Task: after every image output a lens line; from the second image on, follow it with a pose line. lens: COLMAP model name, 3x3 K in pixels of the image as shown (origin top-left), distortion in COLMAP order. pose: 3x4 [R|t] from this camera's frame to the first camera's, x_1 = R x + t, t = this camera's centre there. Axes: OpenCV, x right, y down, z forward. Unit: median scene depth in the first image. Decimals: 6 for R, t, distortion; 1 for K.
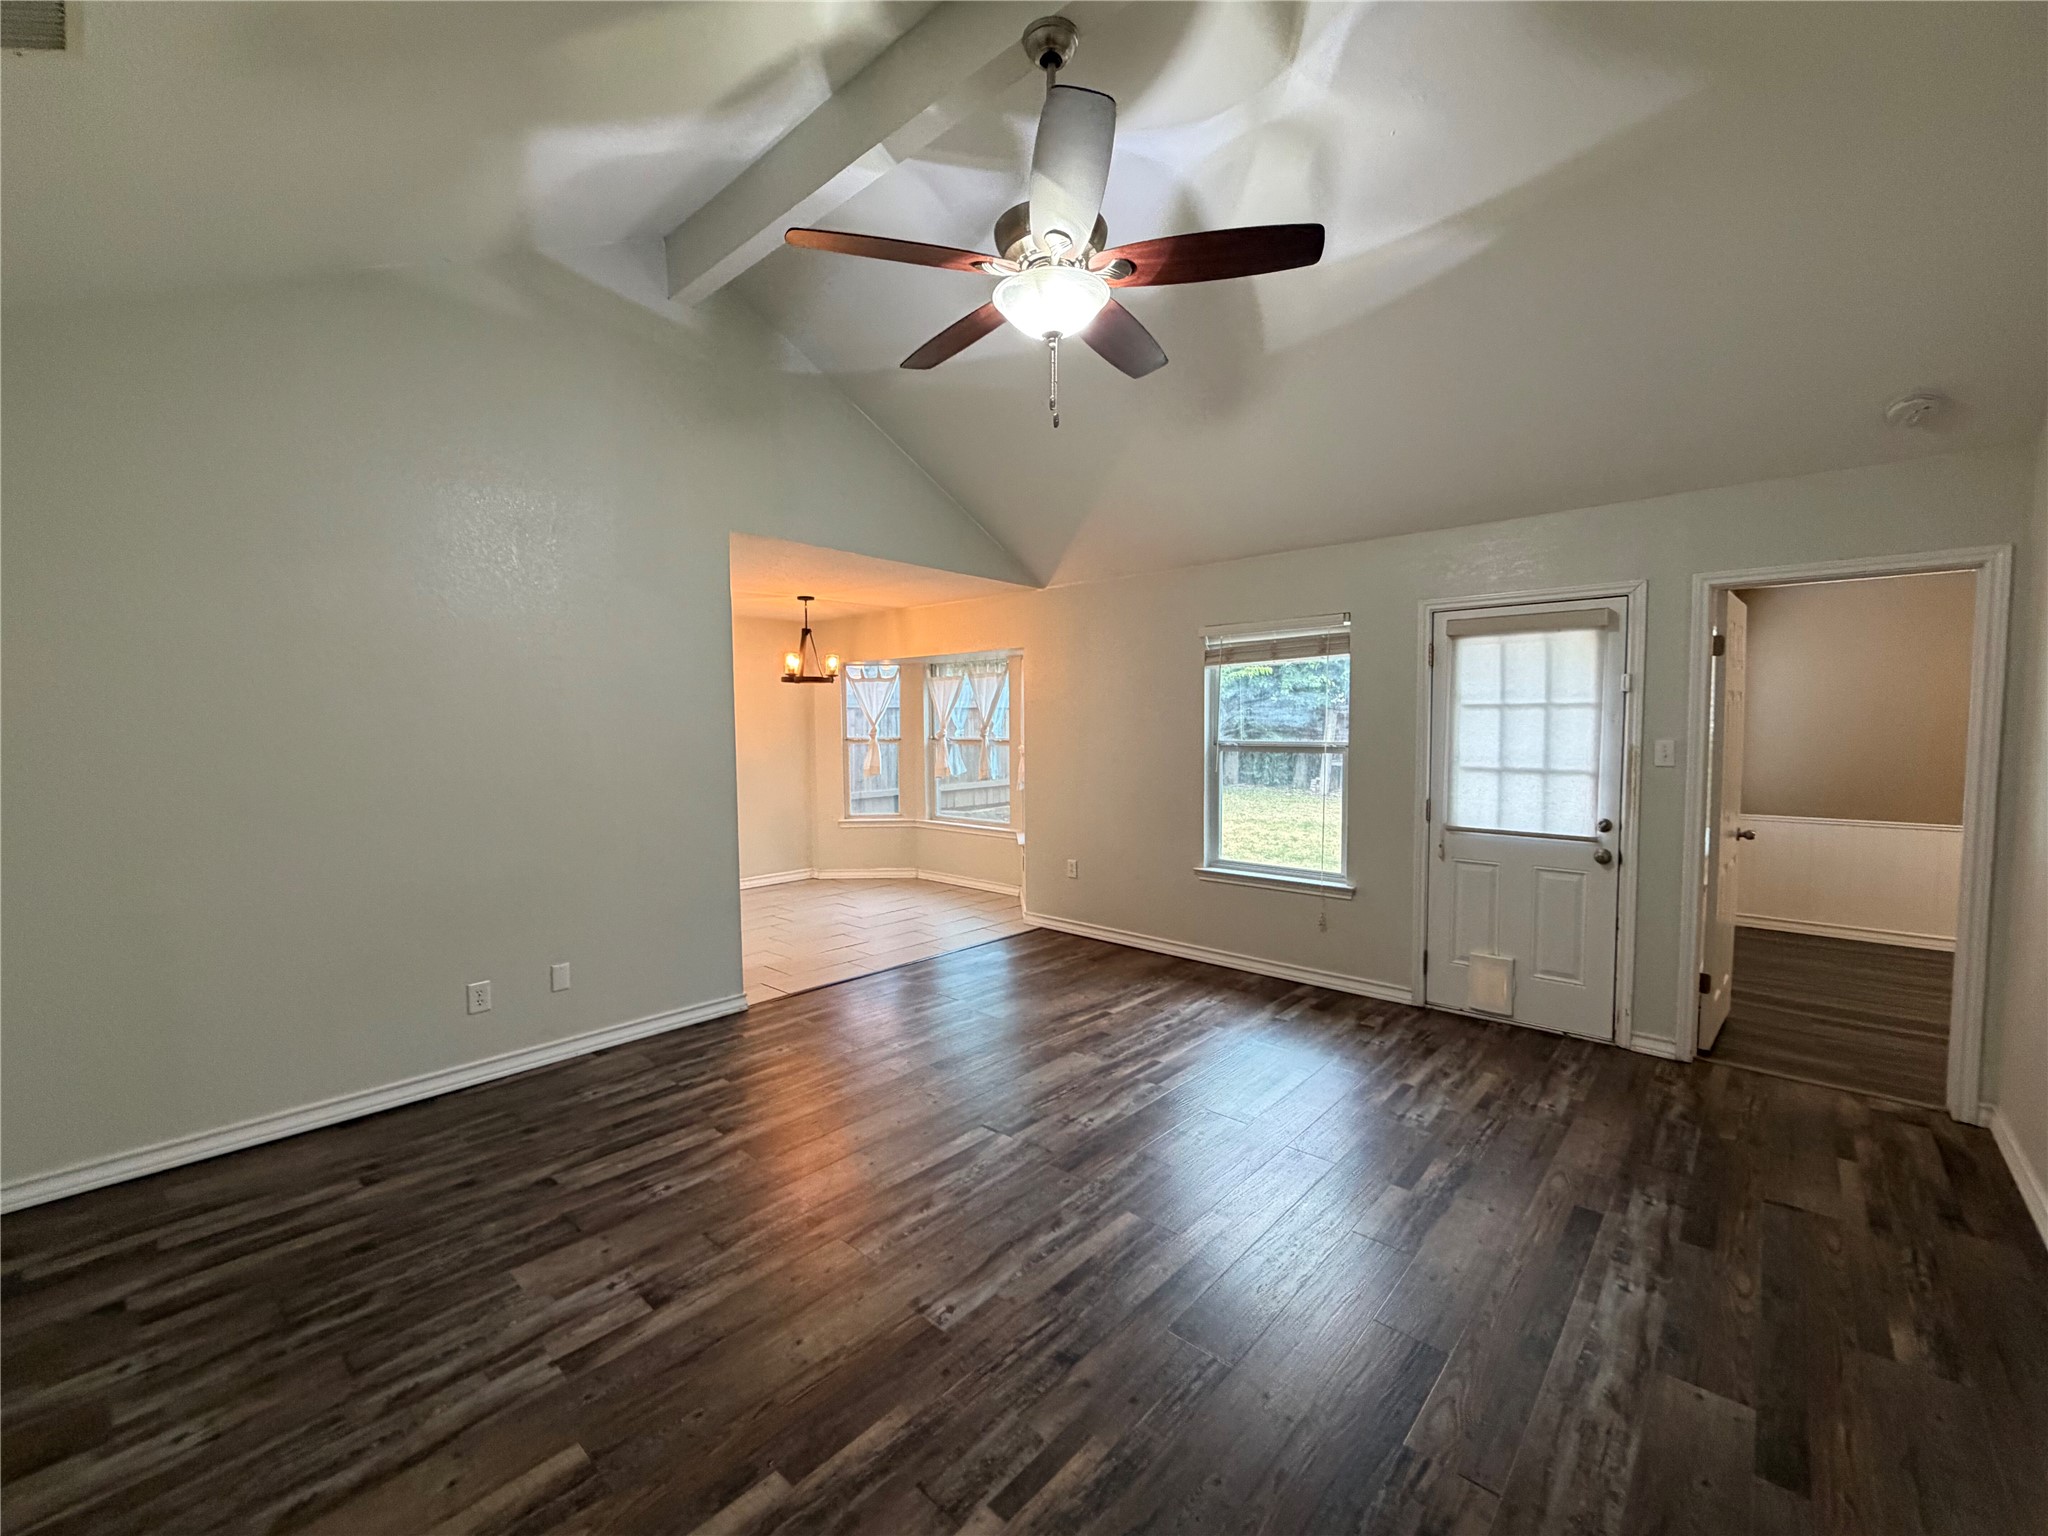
lens RADIAL K [[853.2, 0, 1028.6], [0, 853.2, 769.3], [0, 0, 1]] dist [0.004903, -0.000130]
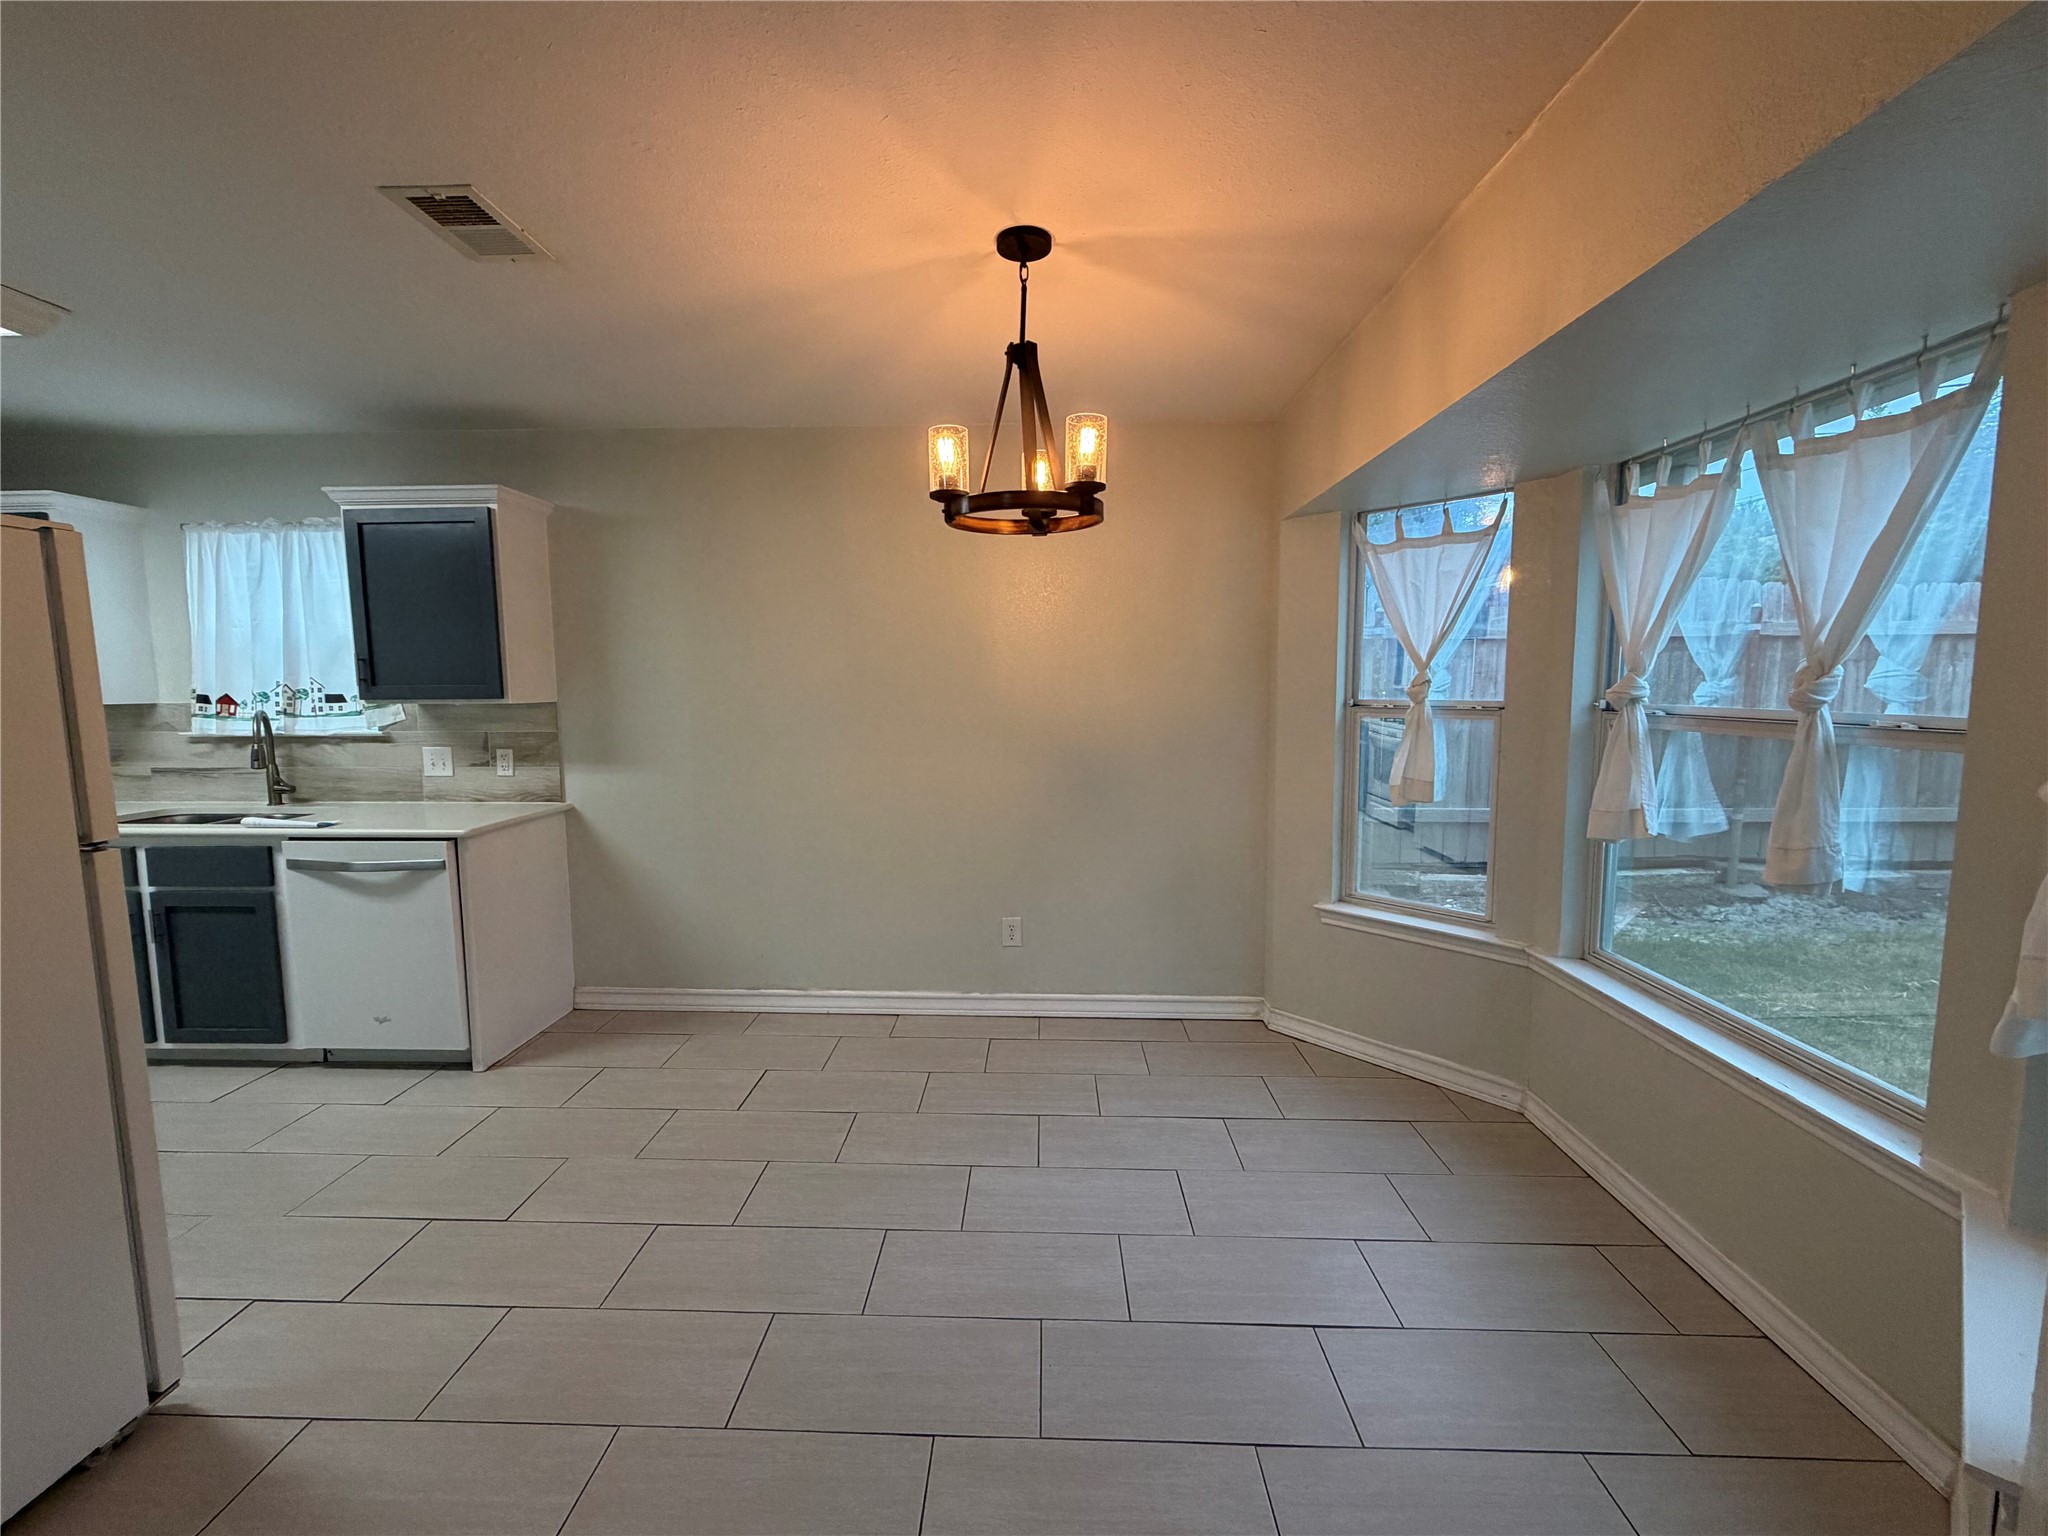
lens RADIAL K [[853.2, 0, 1029.4], [0, 853.2, 763.3], [0, 0, 1]] dist [0.004903, -0.000130]
pose [[0.660971, 0.075532, -0.746601, -0.016334], [-0.042128, 0.997087, 0.063577, -0.026984], [0.749228, -0.010570, 0.662227, 0.638793]]
